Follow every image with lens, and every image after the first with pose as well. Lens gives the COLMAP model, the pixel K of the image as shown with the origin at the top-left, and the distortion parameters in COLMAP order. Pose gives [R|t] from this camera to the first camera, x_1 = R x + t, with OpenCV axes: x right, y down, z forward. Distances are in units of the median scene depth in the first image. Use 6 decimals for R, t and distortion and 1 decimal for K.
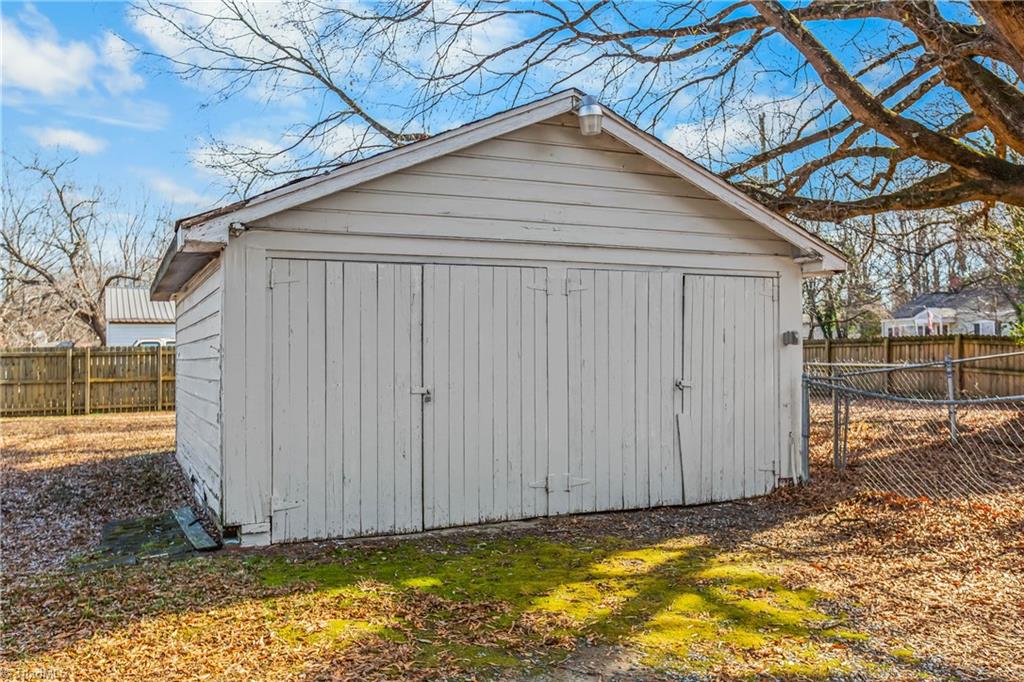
lens RADIAL K [[918.9, 0, 512.1], [0, 918.9, 342.9], [0, 0, 1]] dist [0.010156, 0.000067]
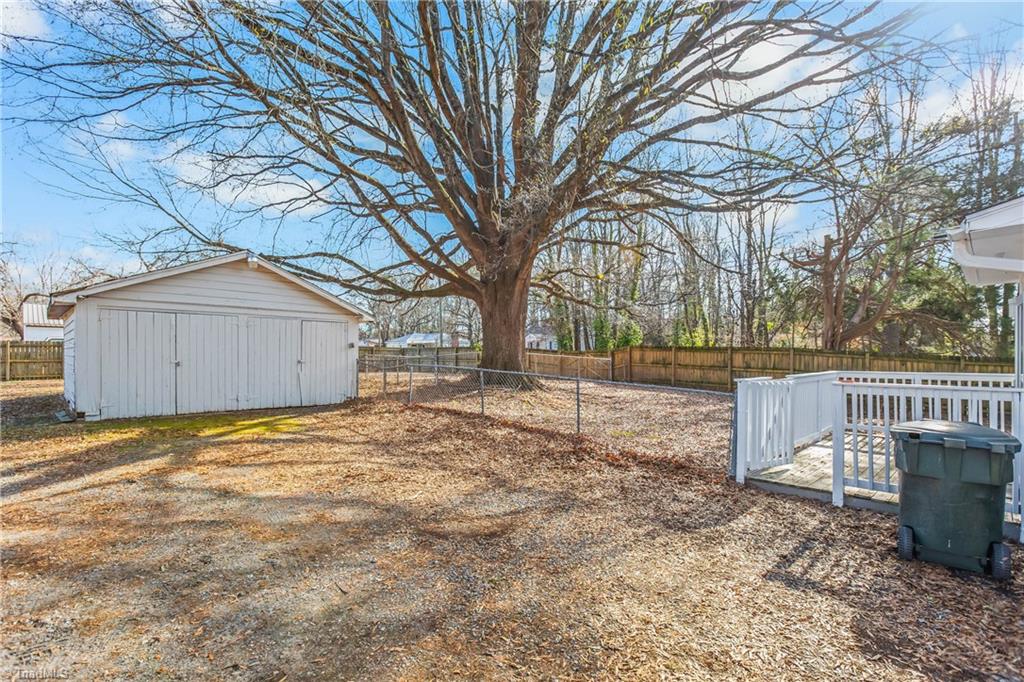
lens RADIAL K [[474.4, 0, 522.5], [0, 474.4, 362.9], [0, 0, 1]] dist [-0.000249, -0.000043]
pose [[0.923652, 0.010386, 0.383091, 0.257527], [-0.023015, 0.999332, 0.028397, -0.004942], [-0.382540, -0.035045, 0.923274, -0.543463]]
